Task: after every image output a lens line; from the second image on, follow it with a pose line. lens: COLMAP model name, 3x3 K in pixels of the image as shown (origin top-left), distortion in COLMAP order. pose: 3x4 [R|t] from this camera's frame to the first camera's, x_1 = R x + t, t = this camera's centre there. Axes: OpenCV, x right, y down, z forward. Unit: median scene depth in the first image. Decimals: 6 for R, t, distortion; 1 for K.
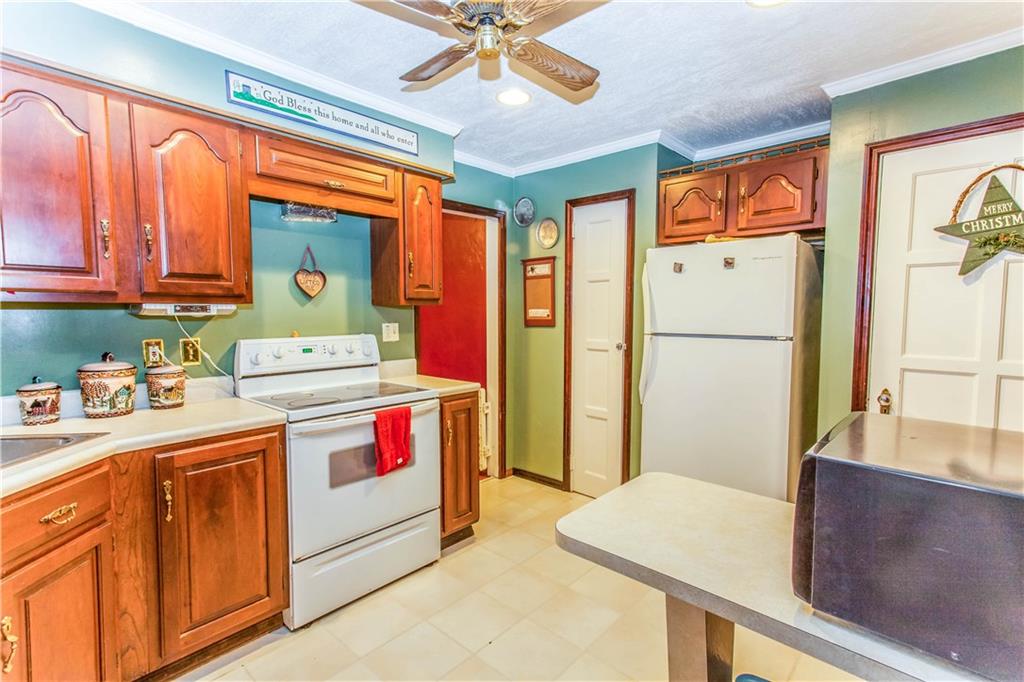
lens RADIAL K [[480.5, 0, 508.7], [0, 480.5, 341.8], [0, 0, 1]] dist [0.022199, 0.000875]
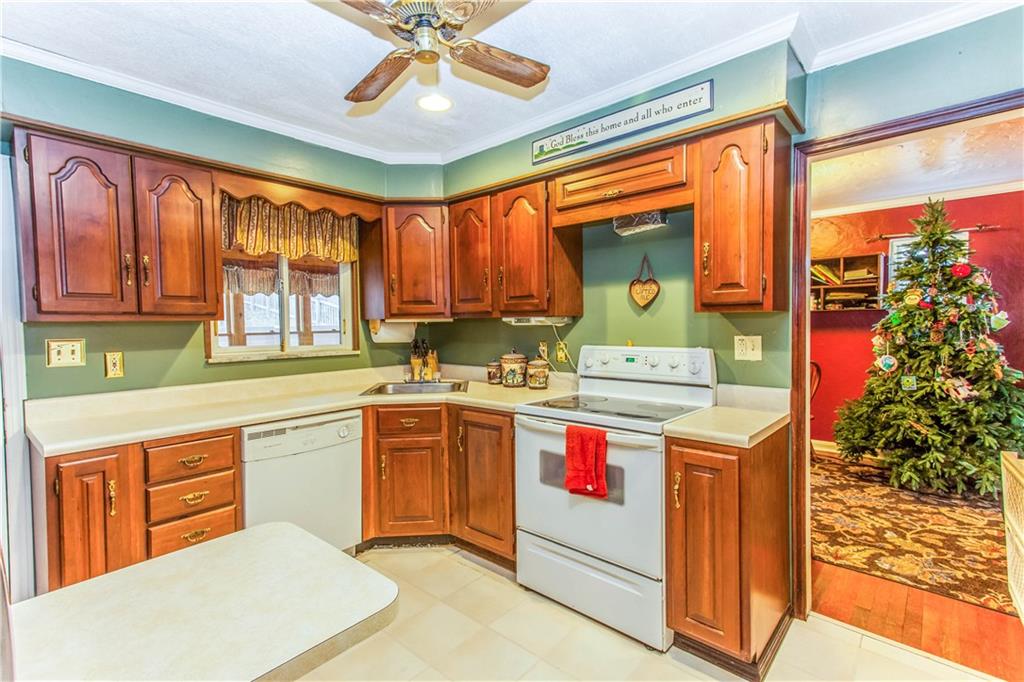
lens RADIAL K [[480.5, 0, 510.8], [0, 480.5, 340.4], [0, 0, 1]] dist [0.022199, 0.000875]
pose [[0.020281, 0.039175, -0.999027, 0.651855], [-0.051990, 0.997921, 0.038076, -0.053717], [0.998442, 0.051167, 0.022275, 0.807502]]
